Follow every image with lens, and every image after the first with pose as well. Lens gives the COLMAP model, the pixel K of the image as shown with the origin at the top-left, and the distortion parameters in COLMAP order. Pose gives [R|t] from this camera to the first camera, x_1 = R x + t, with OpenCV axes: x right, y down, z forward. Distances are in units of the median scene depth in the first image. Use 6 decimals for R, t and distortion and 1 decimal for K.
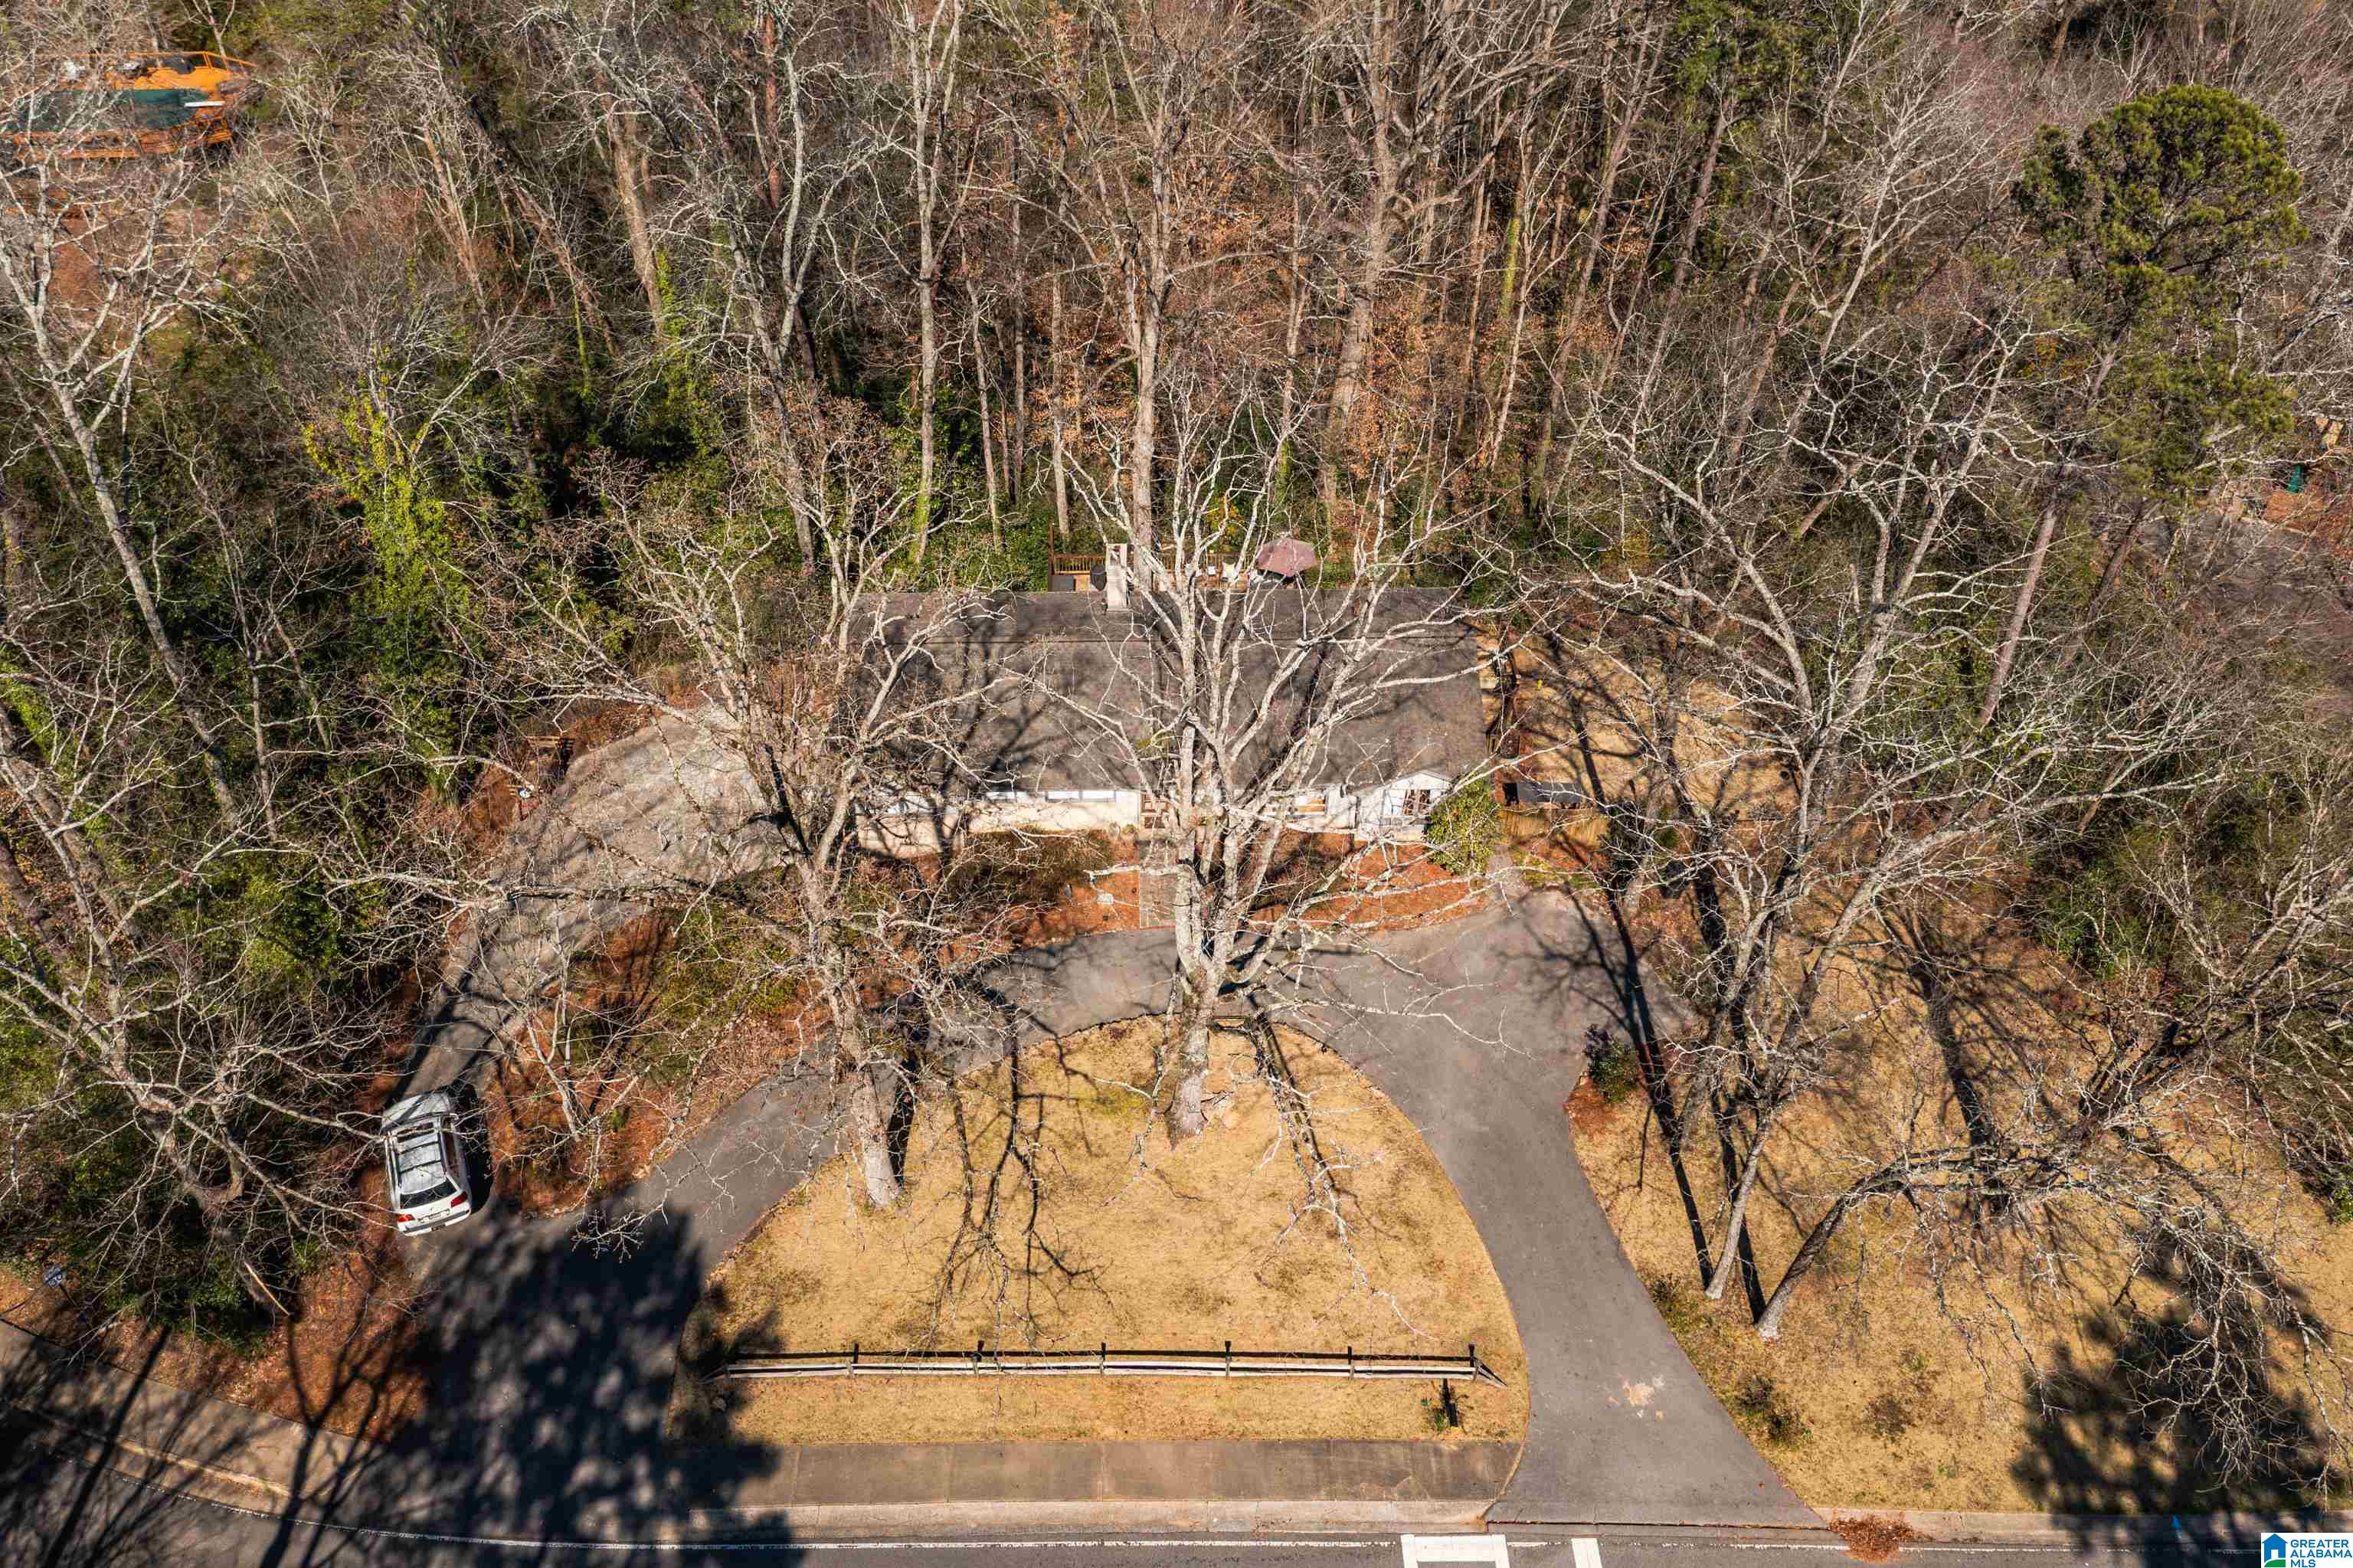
lens RADIAL K [[1831.1, 0, 1172.3], [0, 1831.1, 780.4], [0, 0, 1]] dist [-0.016722, -0.002734]
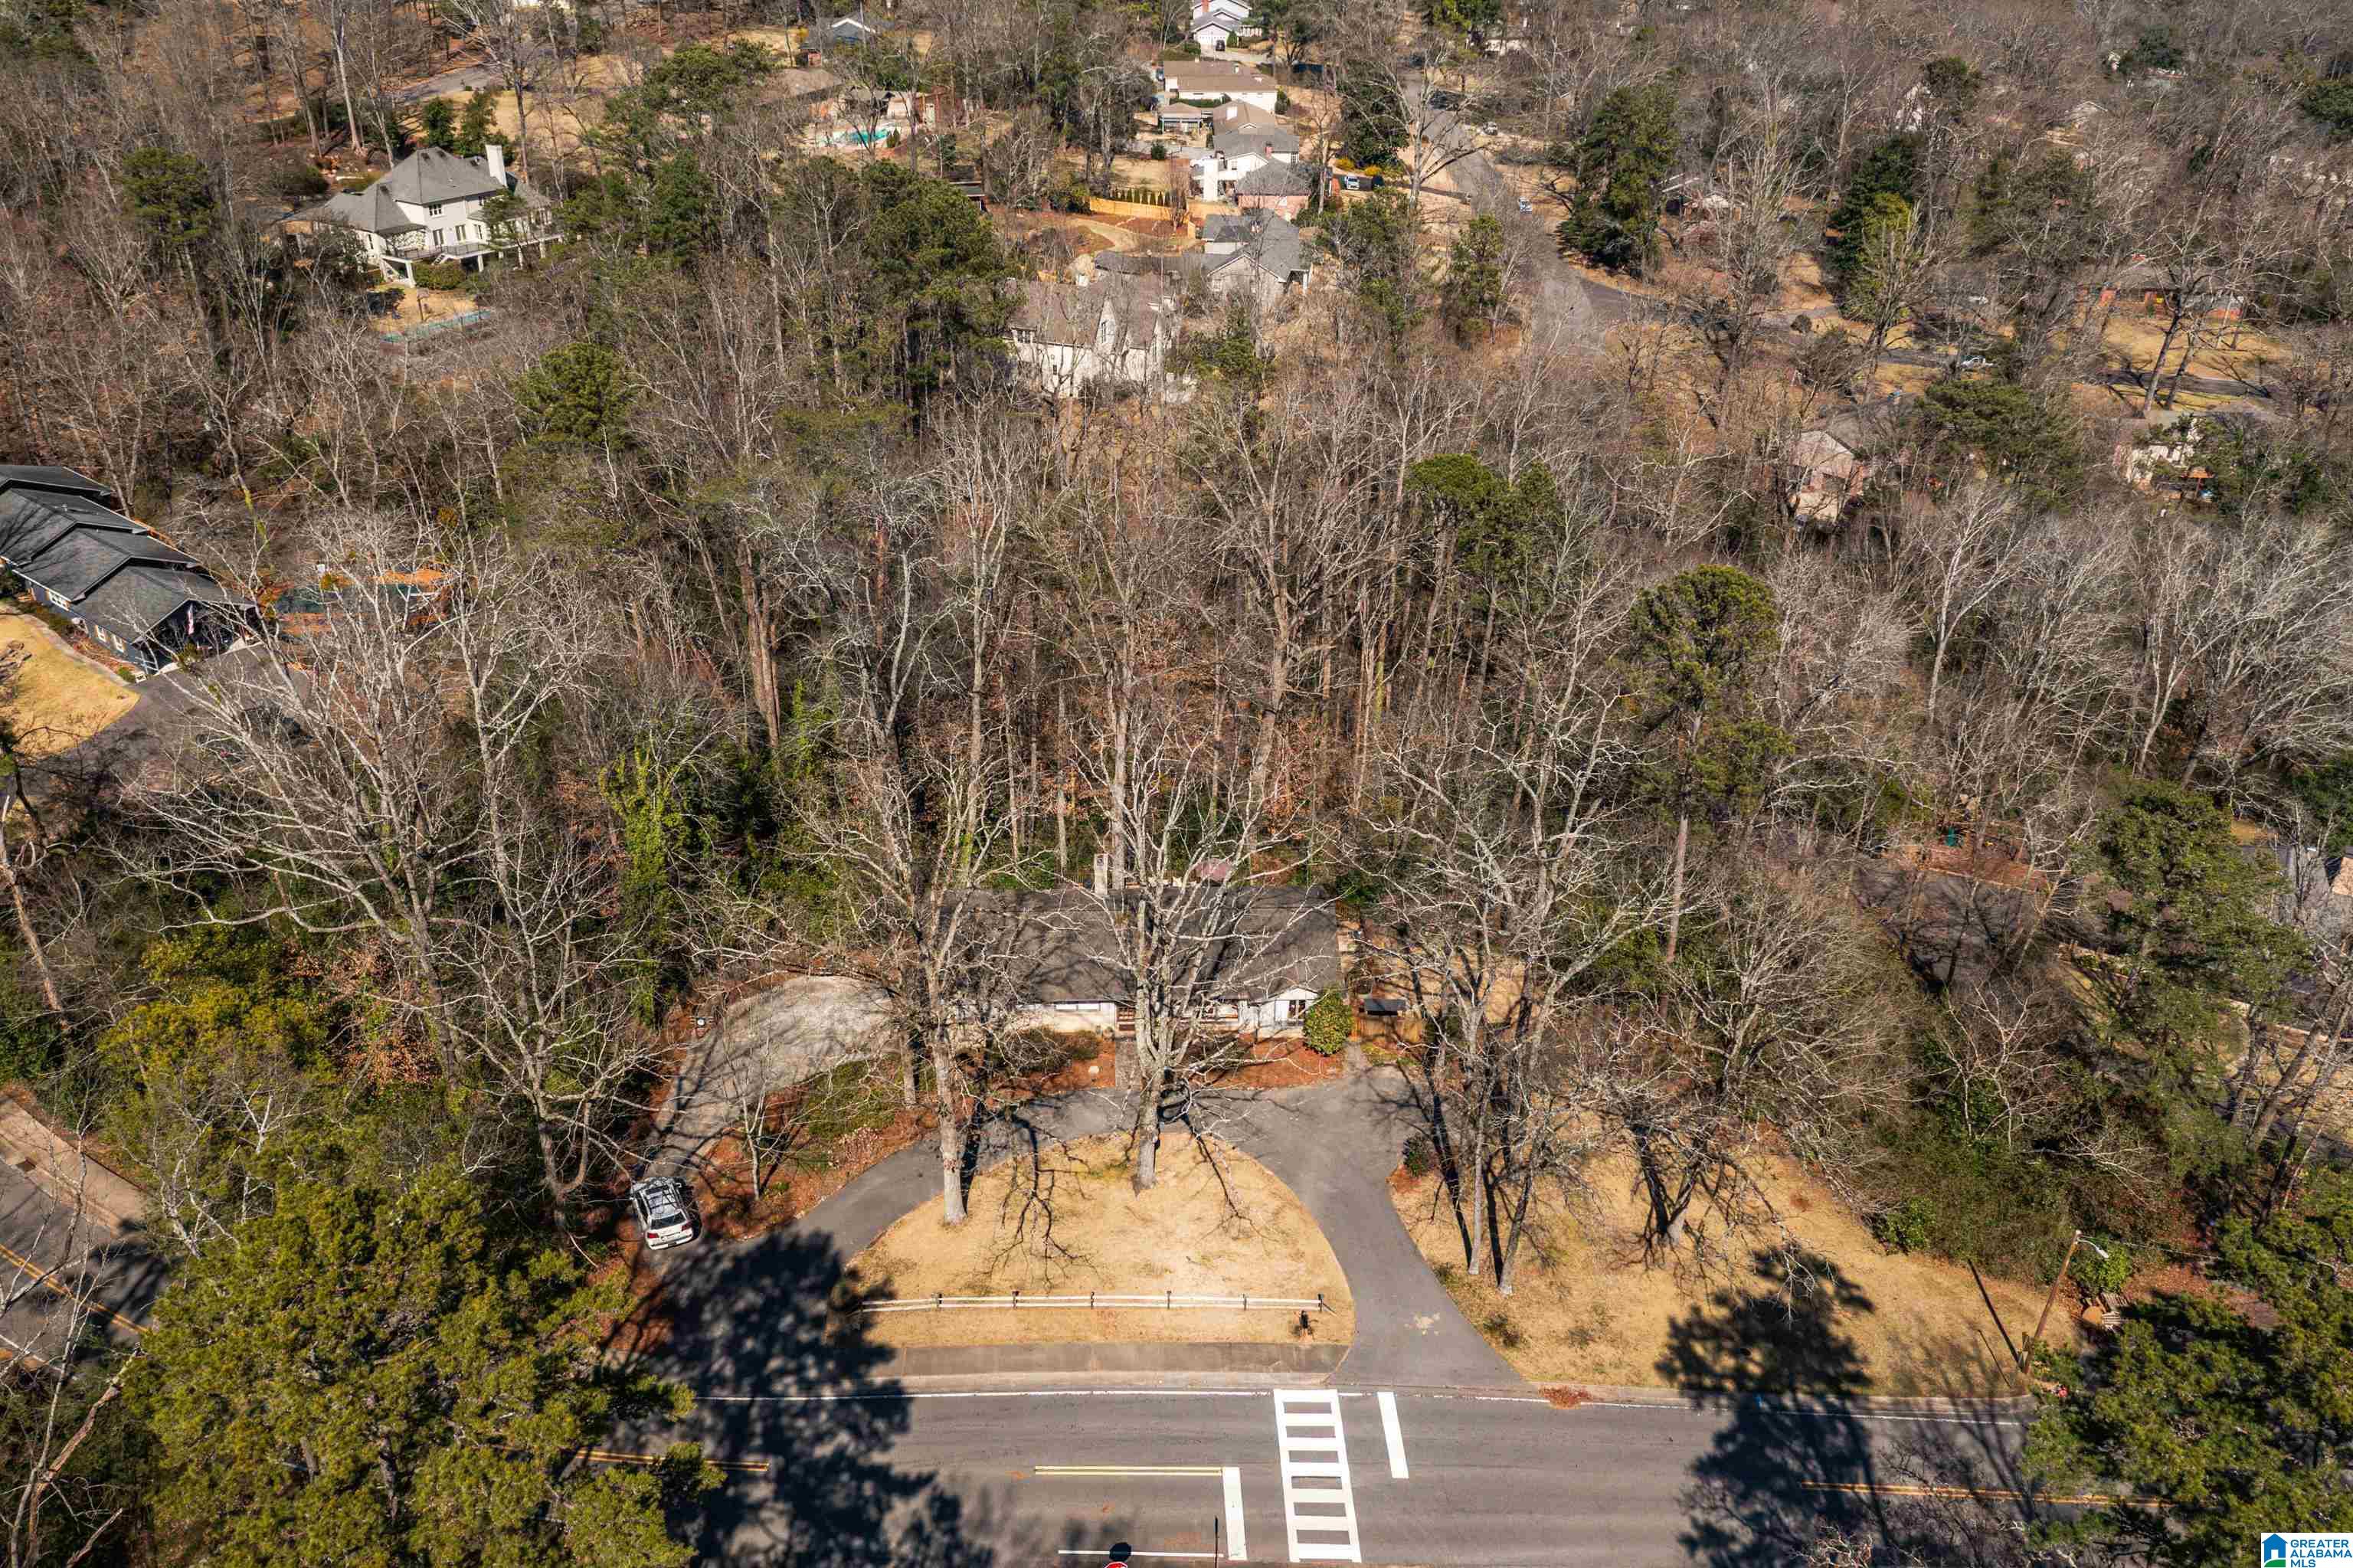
lens RADIAL K [[1833.2, 0, 1179.9], [0, 1833.2, 759.2], [0, 0, 1]] dist [-0.014717, 0.000389]
pose [[0.999872, -0.006550, 0.014630, 0.018098], [0.010218, 0.963677, -0.266875, 0.273187], [-0.012351, 0.266990, 0.963620, -0.663241]]
